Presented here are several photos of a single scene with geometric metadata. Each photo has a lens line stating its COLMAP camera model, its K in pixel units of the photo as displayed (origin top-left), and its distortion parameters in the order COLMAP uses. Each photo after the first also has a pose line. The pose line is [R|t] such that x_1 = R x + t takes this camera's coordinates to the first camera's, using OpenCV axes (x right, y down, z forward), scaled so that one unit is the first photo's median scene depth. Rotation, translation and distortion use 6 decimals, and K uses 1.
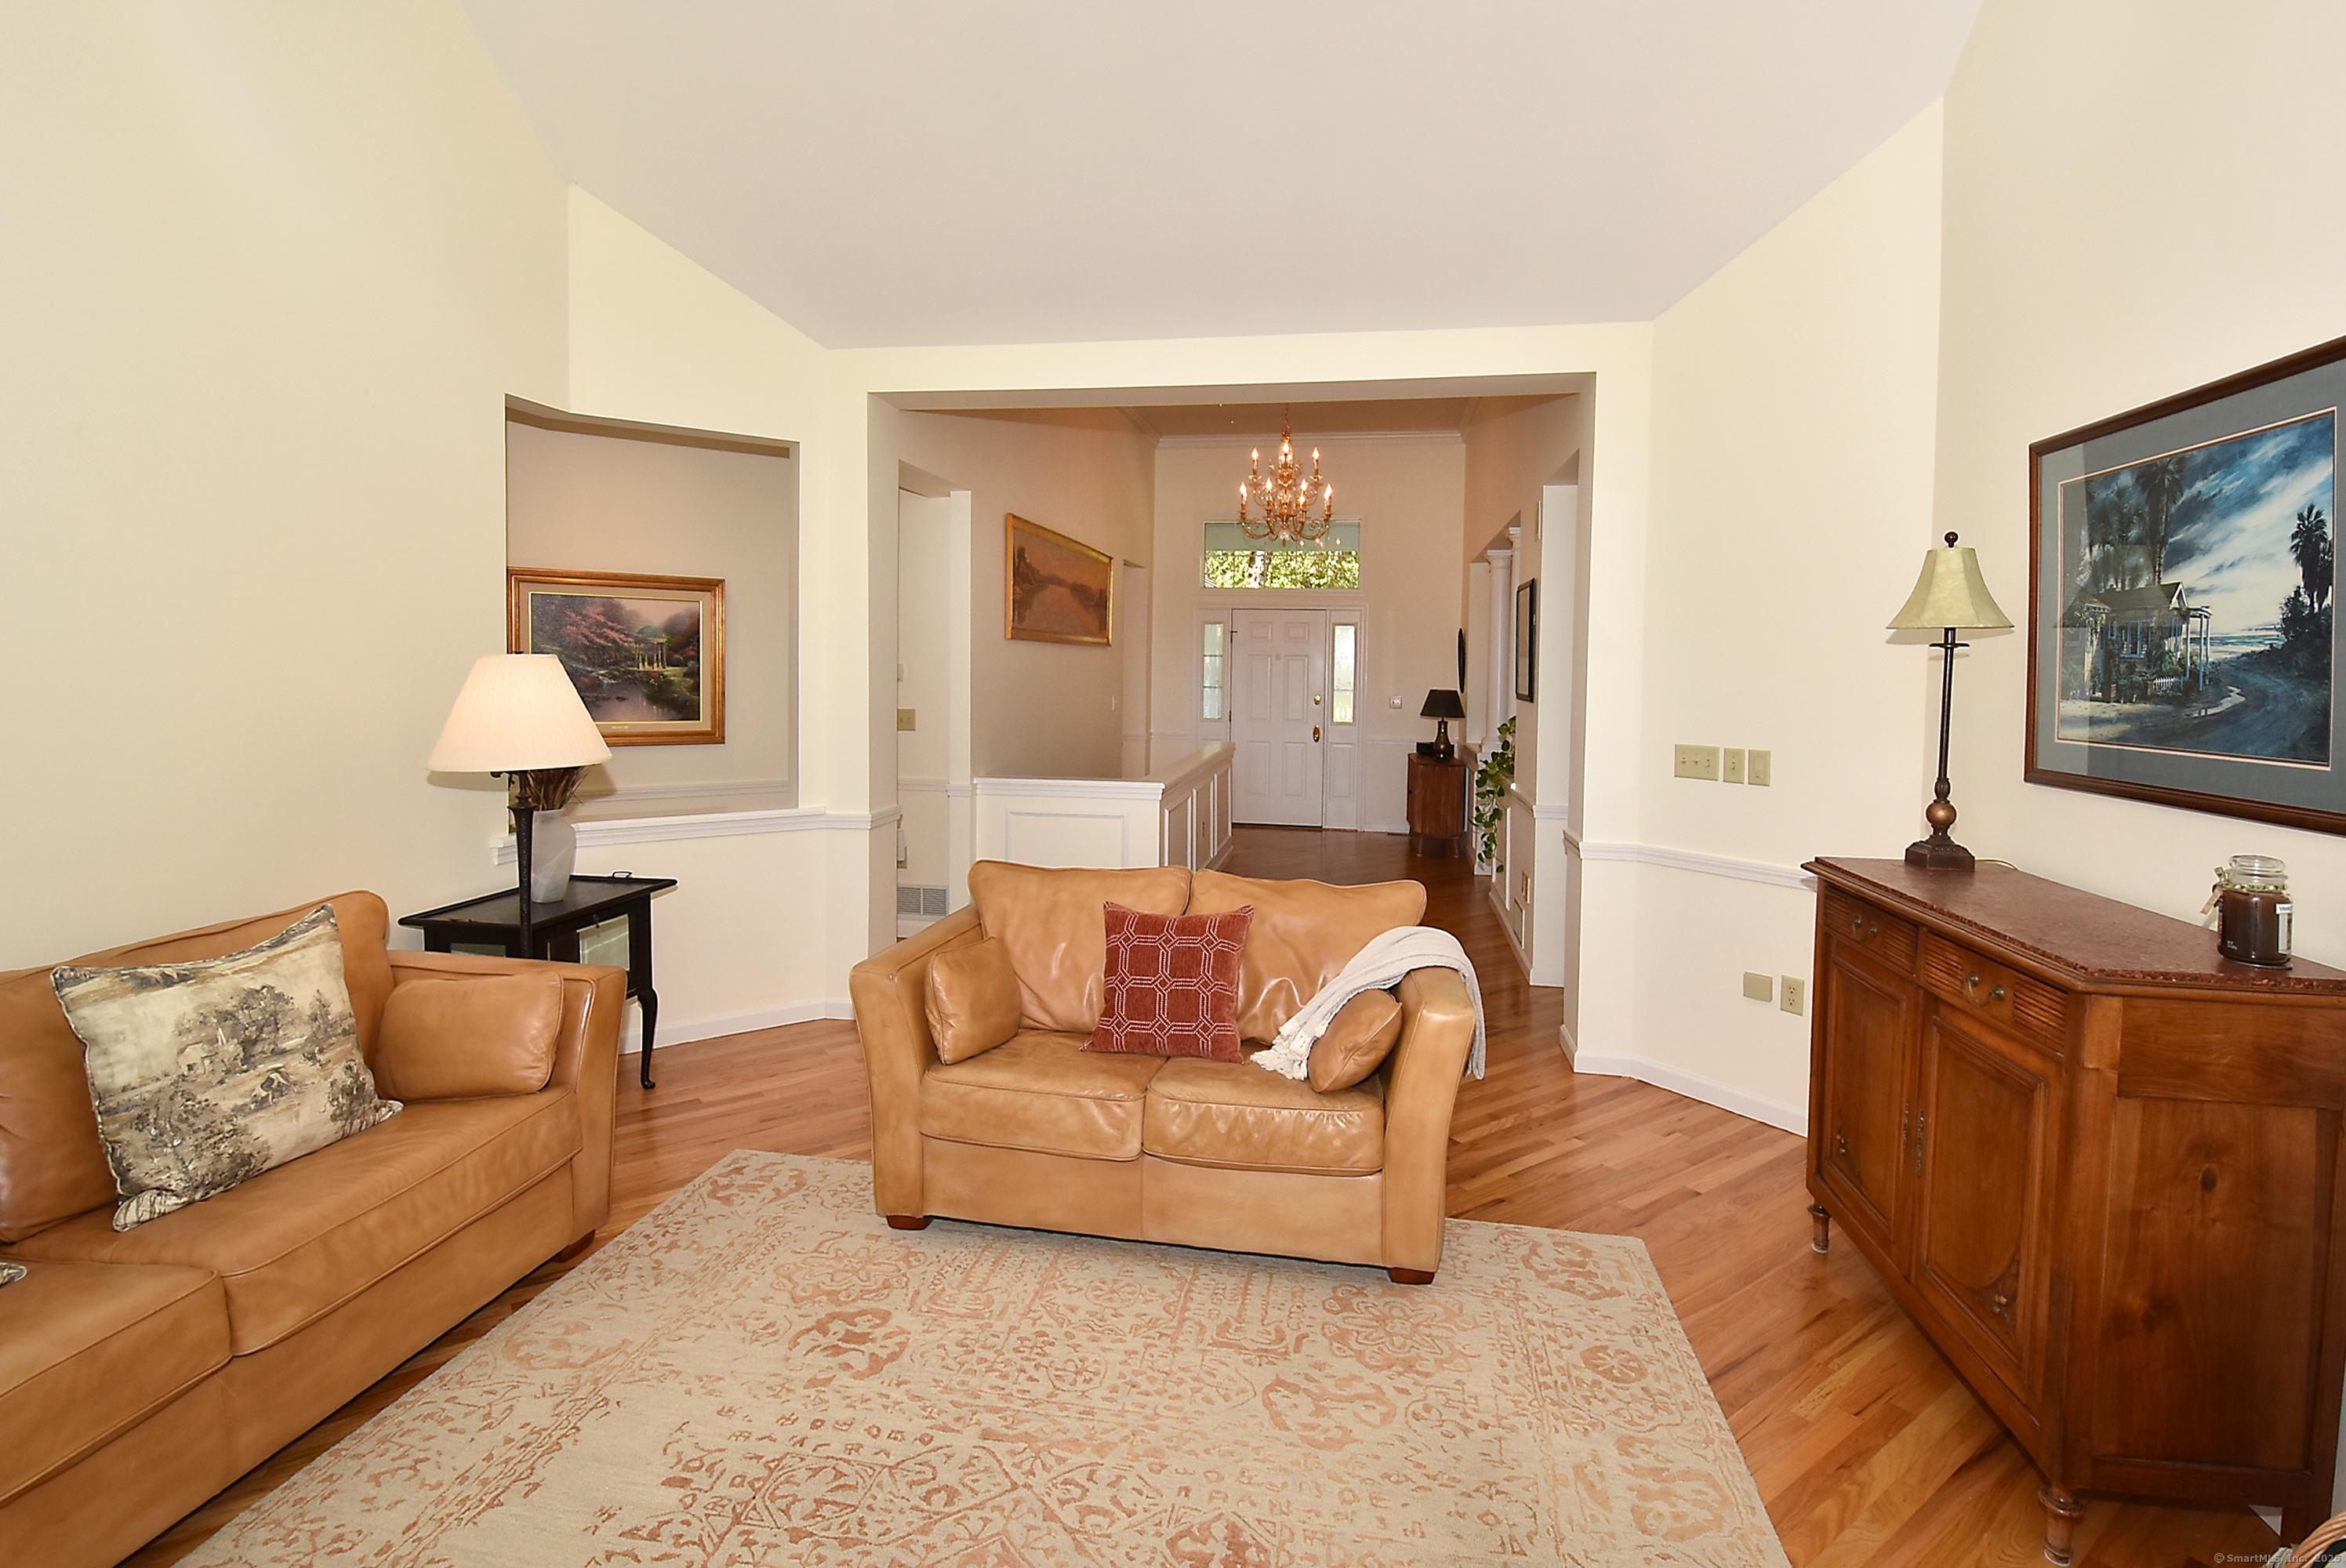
lens RADIAL K [[1121.9, 0, 1164.4], [0, 1121.9, 790.0], [0, 0, 1]] dist [0.004983, -0.001504]
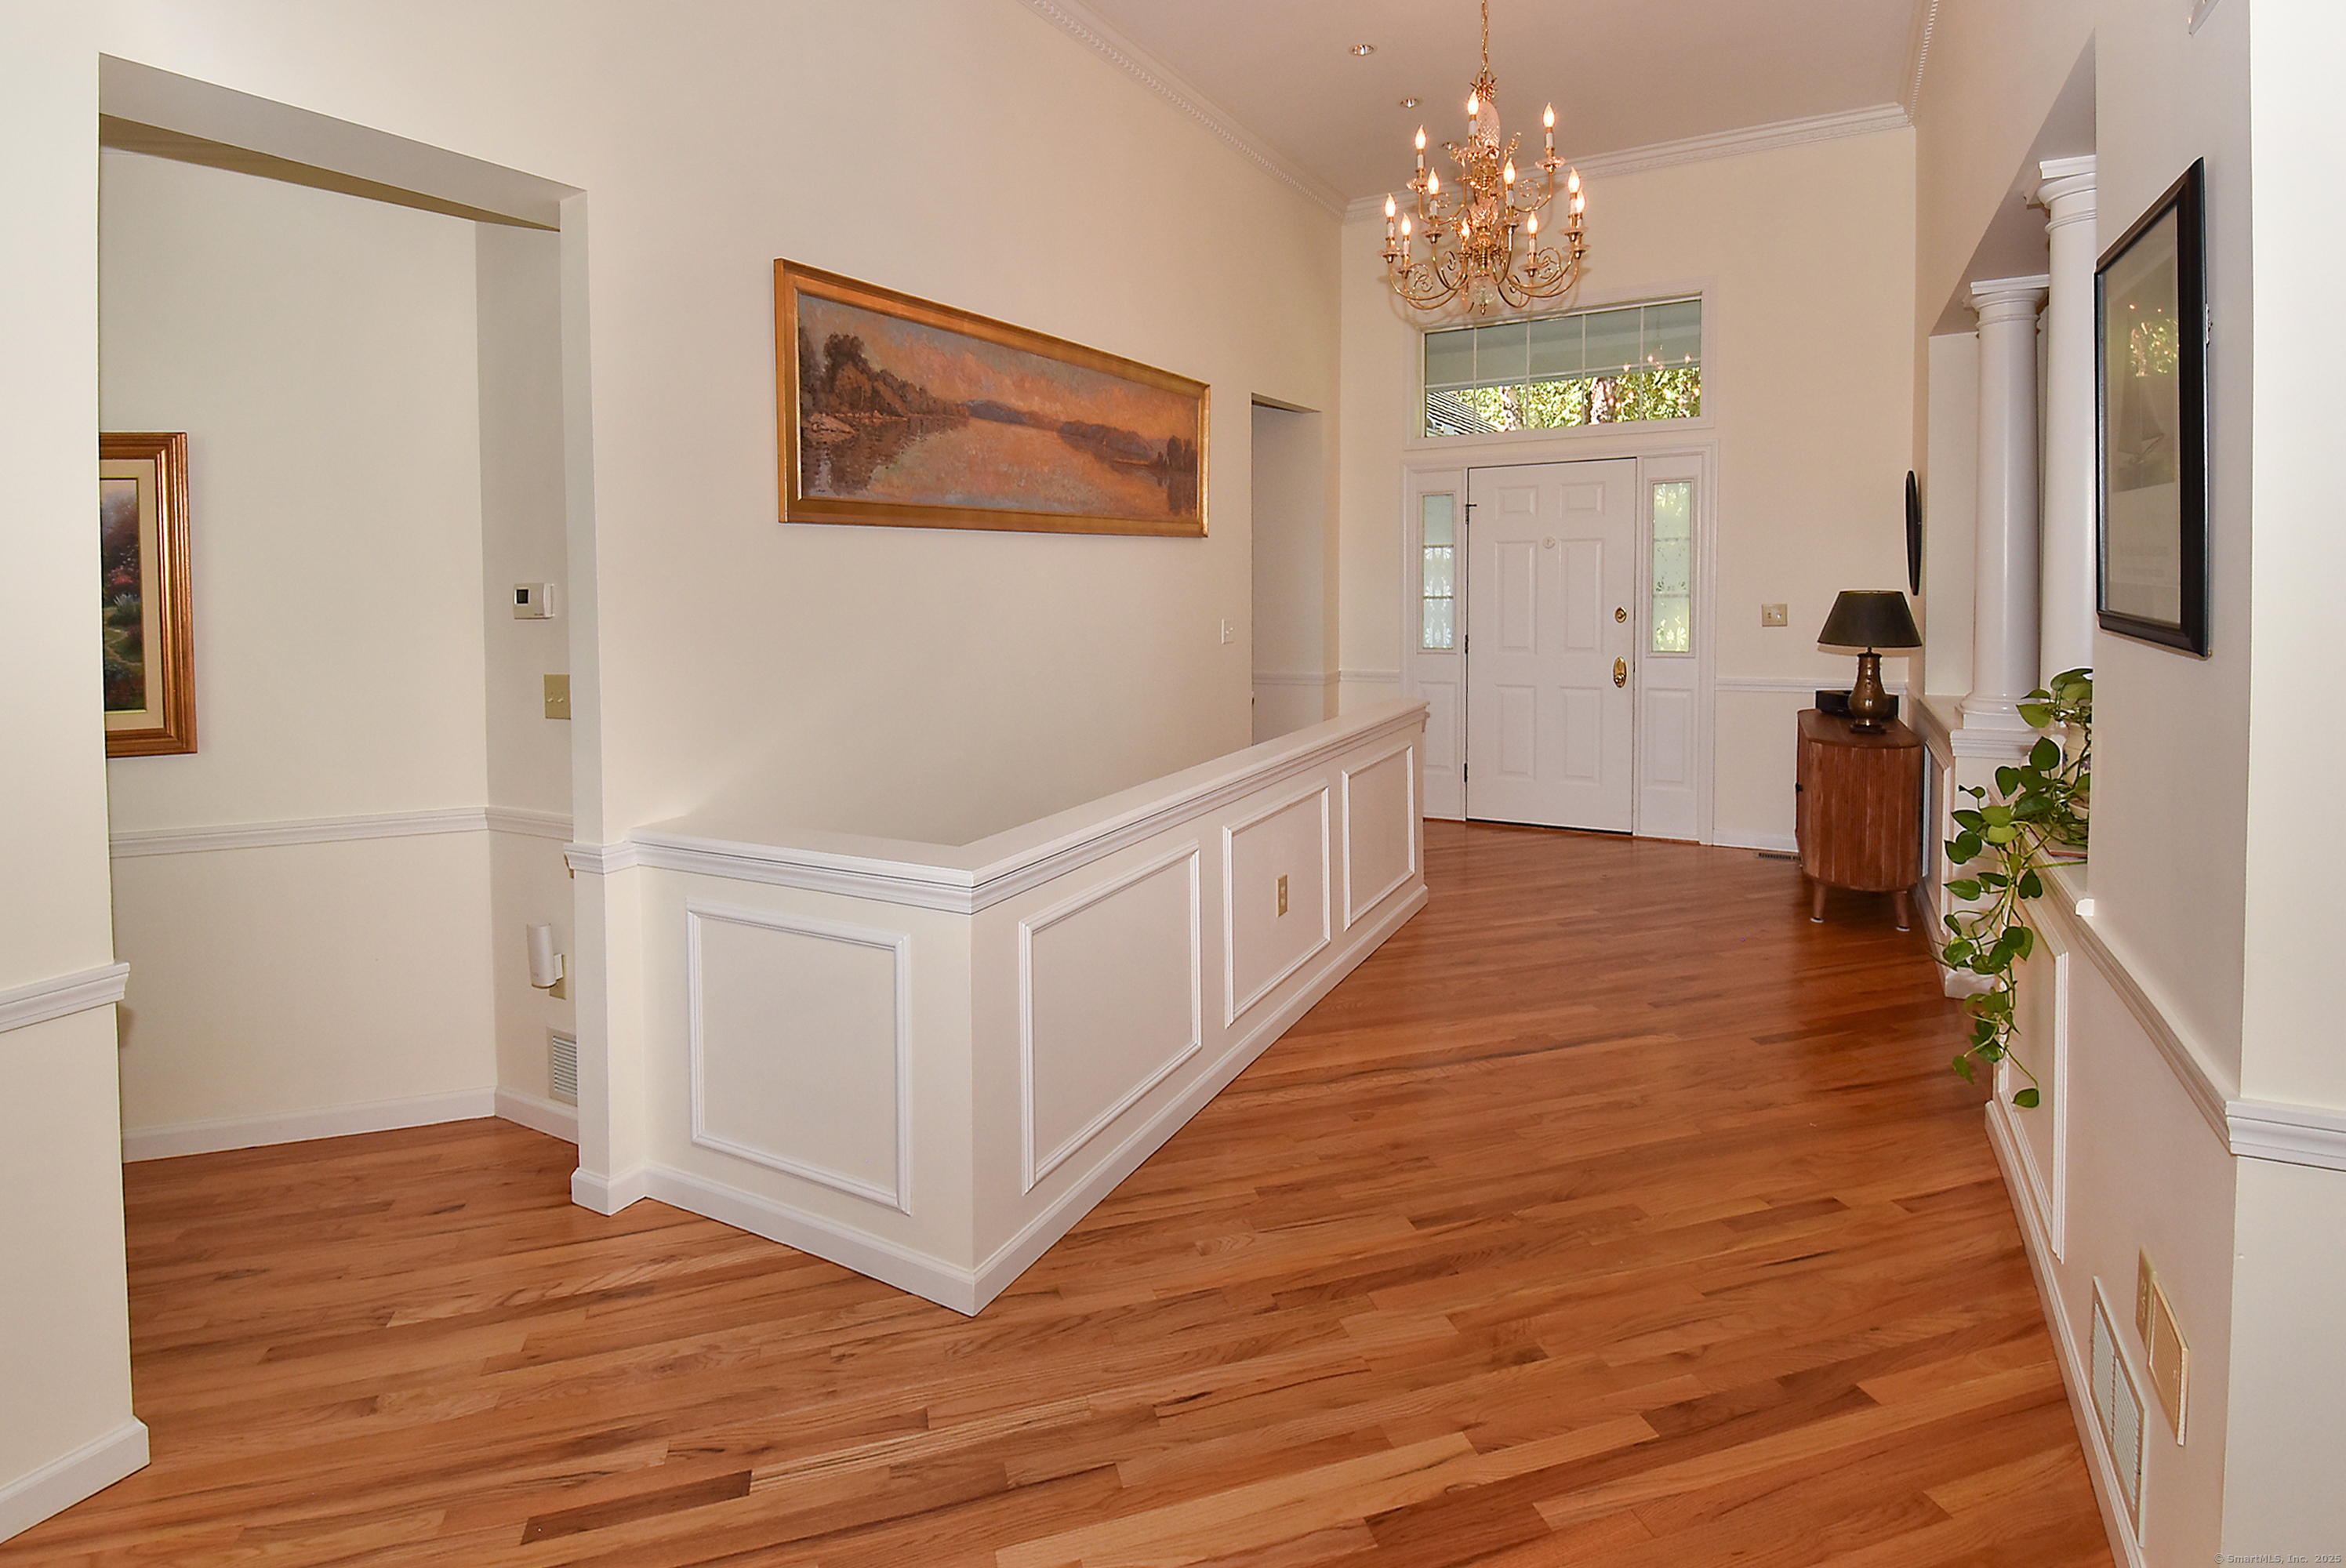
lens RADIAL K [[1121.9, 0, 1139.7], [0, 1121.9, 683.3], [0, 0, 1]] dist [0.004983, -0.001504]
pose [[0.938053, -0.003843, -0.346471, 0.124727], [-0.000631, 0.999918, -0.012800, -0.044647], [0.346491, 0.012226, 0.937973, 0.445881]]
